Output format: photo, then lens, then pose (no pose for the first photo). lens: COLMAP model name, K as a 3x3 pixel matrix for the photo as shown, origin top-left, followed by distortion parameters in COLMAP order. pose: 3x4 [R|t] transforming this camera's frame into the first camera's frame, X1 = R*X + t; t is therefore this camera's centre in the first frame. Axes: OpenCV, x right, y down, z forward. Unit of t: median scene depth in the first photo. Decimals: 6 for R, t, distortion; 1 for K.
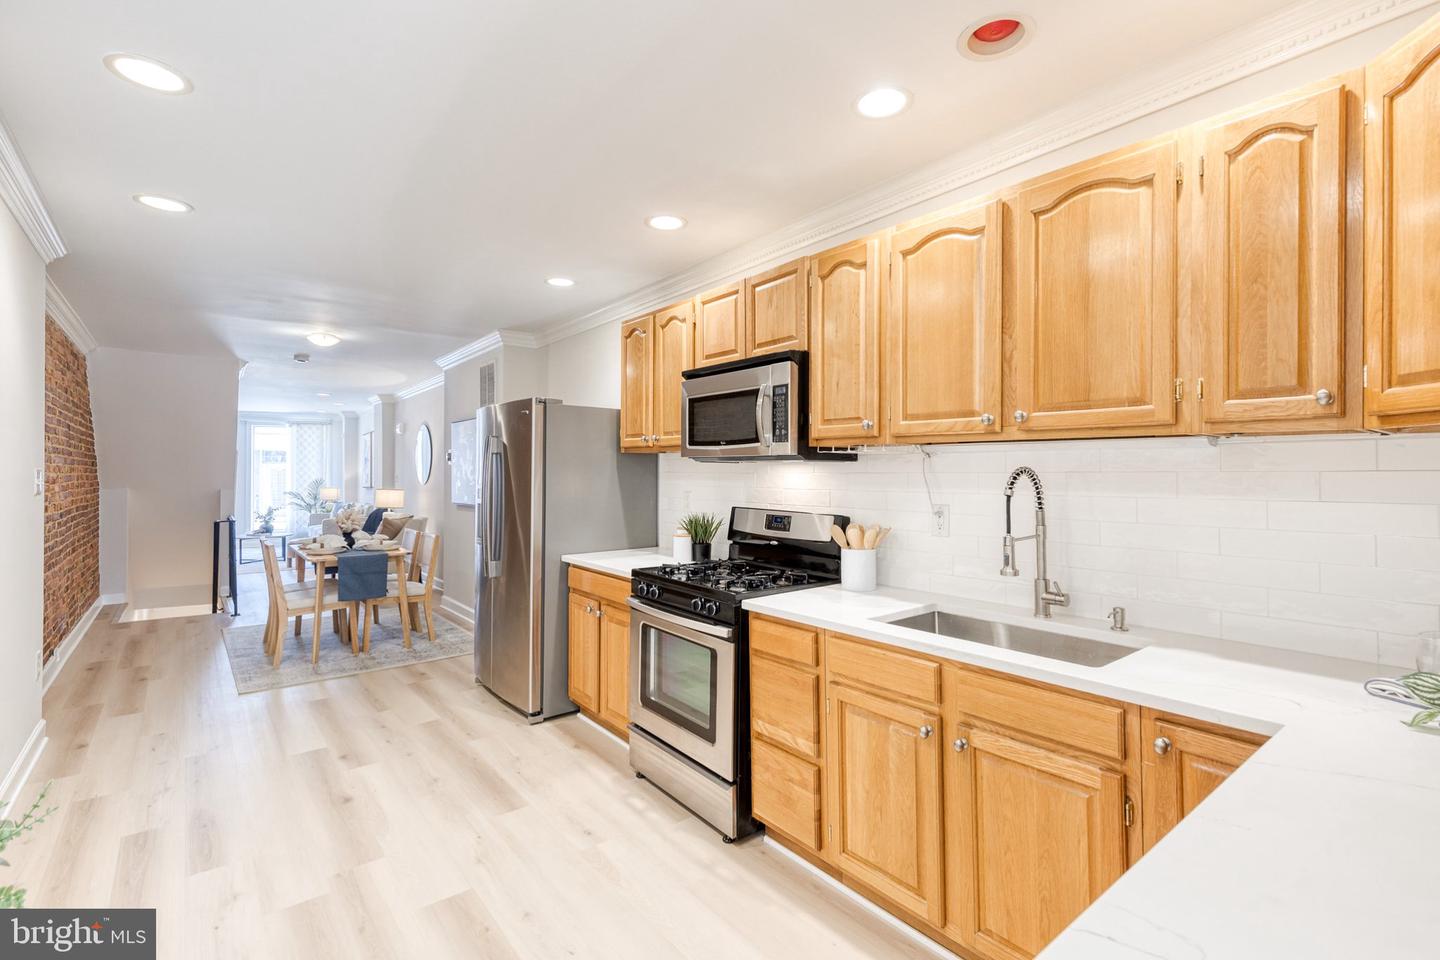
lens RADIAL K [[638.0, 0, 712.4], [0, 638.0, 462.4], [0, 0, 1]] dist [0.010561, -0.001222]
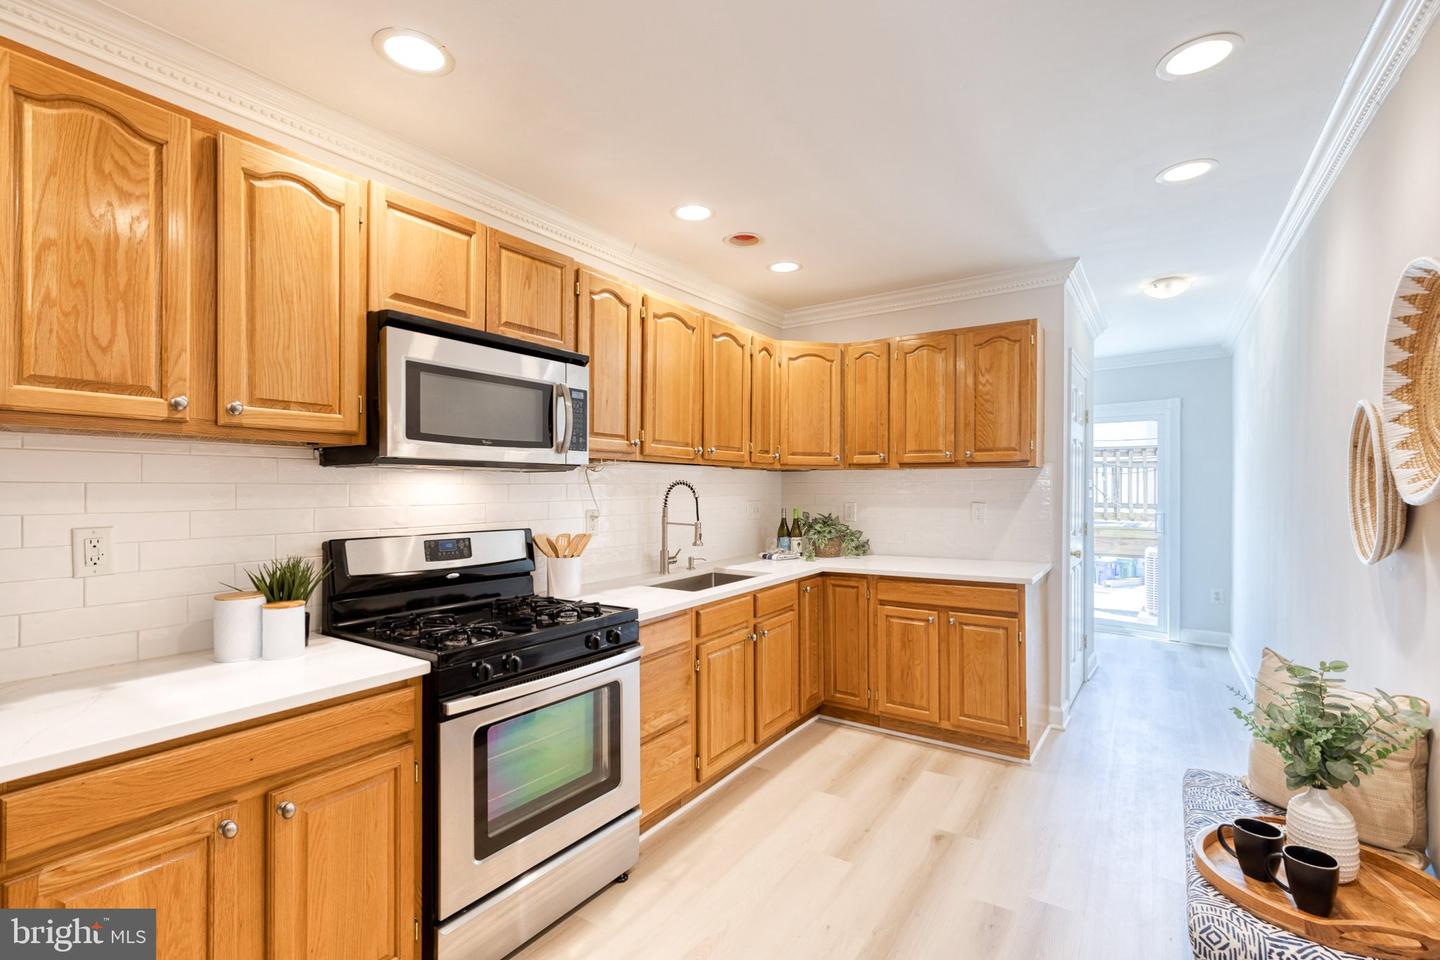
lens RADIAL K [[638.0, 0, 728.3], [0, 638.0, 485.9], [0, 0, 1]] dist [0.010561, -0.001222]
pose [[-0.291526, -0.003812, 0.956555, -0.892865], [-0.016314, 0.999866, -0.000987, 0.017890], [-0.956424, -0.015893, -0.291550, 1.114699]]
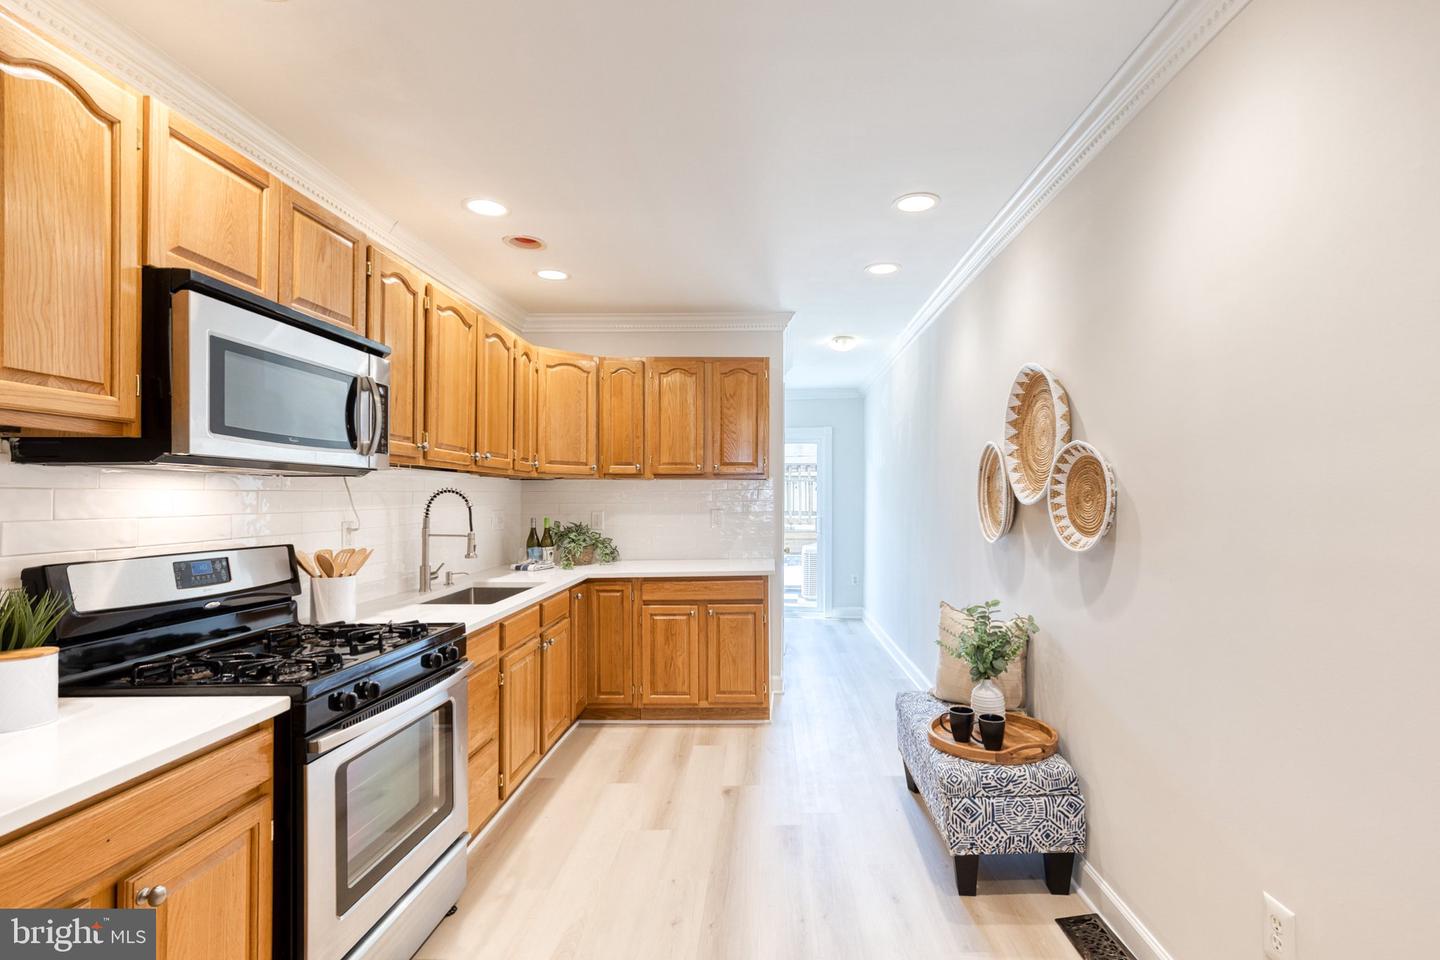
lens RADIAL K [[664.5, 0, 752.7], [0, 664.5, 494.3], [0, 0, 1]] dist [0.016994, -0.001815]
pose [[-0.761436, -0.001944, 0.648237, -0.865479], [-0.014123, 0.999808, -0.013590, 0.027856], [-0.648086, -0.019503, -0.761317, 1.414049]]
